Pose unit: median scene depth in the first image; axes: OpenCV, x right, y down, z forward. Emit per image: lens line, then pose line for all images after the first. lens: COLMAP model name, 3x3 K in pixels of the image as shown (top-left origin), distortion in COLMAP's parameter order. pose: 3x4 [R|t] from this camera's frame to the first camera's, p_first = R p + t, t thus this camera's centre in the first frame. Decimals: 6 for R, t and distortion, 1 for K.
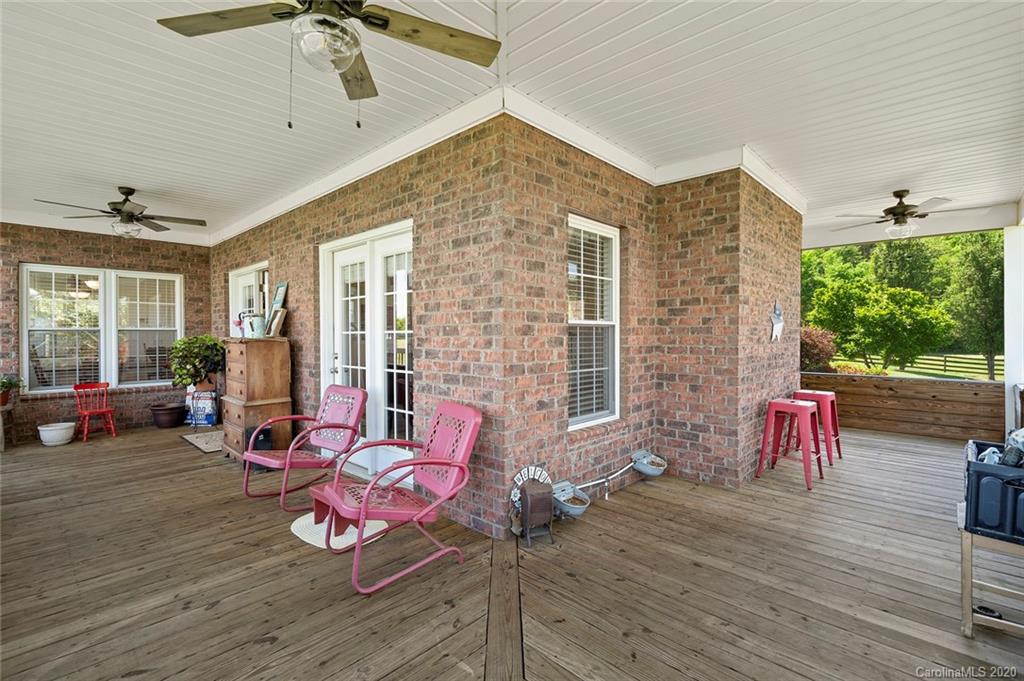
lens RADIAL K [[472.9, 0, 510.1], [0, 472.9, 328.2], [0, 0, 1]] dist [0.001234, 0.000675]
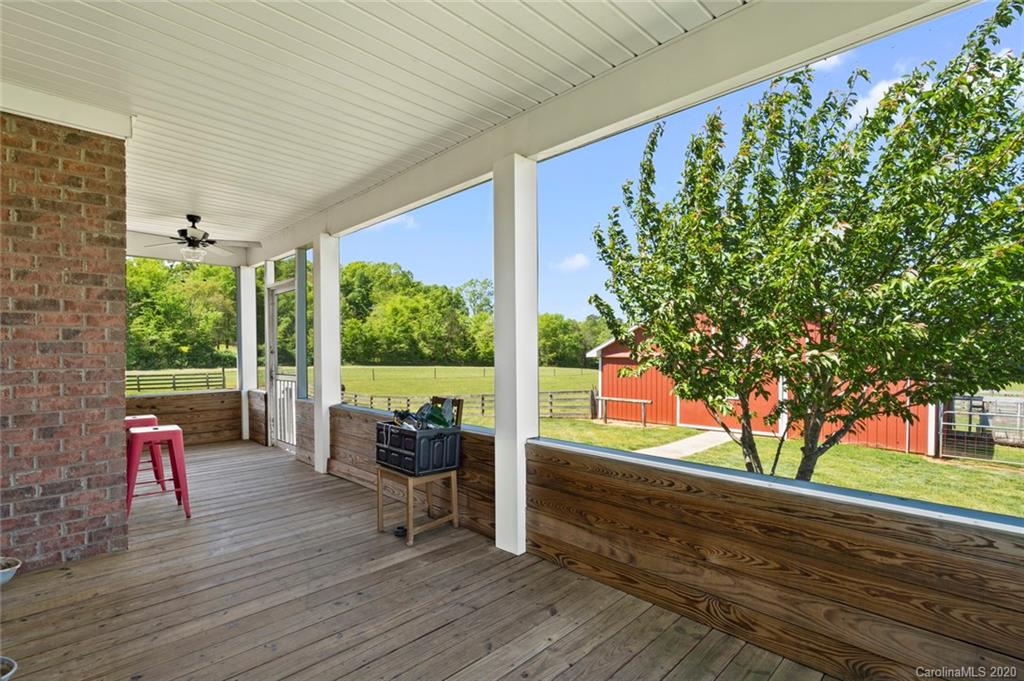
lens RADIAL K [[487.0, 0, 514.1], [0, 487.0, 354.1], [0, 0, 1]] dist [0.000481, 0.000265]
pose [[0.021370, -0.011647, 0.999704, -0.305583], [-0.001292, 0.999931, 0.011677, 0.005142], [-0.999771, -0.001541, 0.021353, 0.323464]]
